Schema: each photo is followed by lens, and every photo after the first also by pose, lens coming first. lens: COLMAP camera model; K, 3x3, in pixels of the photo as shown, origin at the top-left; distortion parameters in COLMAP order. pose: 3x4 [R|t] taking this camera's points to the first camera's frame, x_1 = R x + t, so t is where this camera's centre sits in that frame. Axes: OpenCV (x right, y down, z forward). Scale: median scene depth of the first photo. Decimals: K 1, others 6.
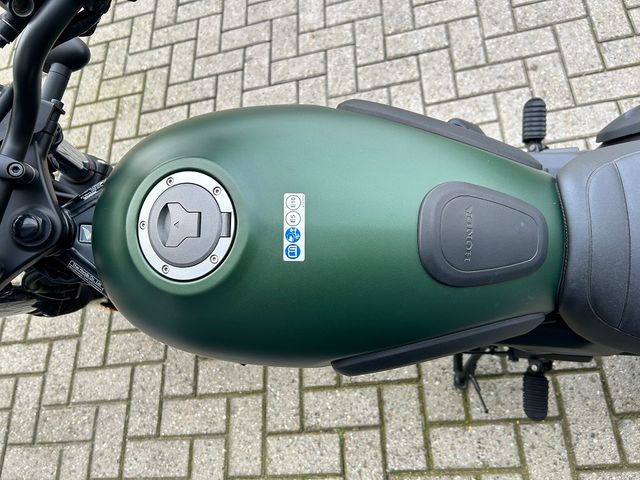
lens RADIAL K [[491.6, 0, 319.4], [0, 491.6, 233.5], [0, 0, 1]] dist [0.037417, -0.044126]
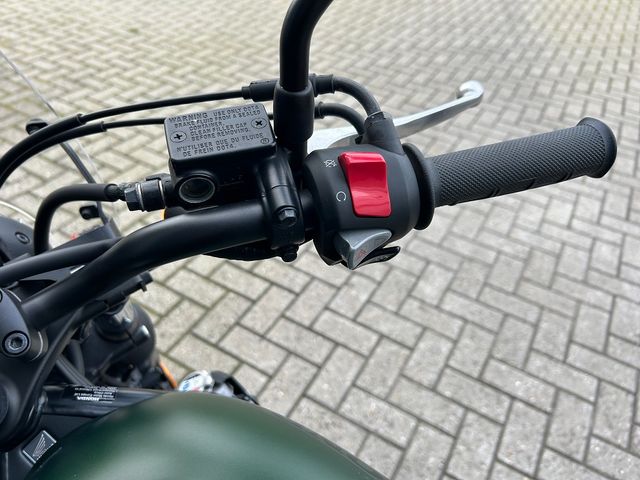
lens RADIAL K [[491.6, 0, 317.6], [0, 491.6, 241.4], [0, 0, 1]] dist [0.037417, -0.044126]
pose [[0.802954, 0.569179, -0.176917, -0.082652], [-0.593564, 0.736550, -0.324308, -0.078363], [-0.054282, 0.365416, 0.929260, 0.106175]]
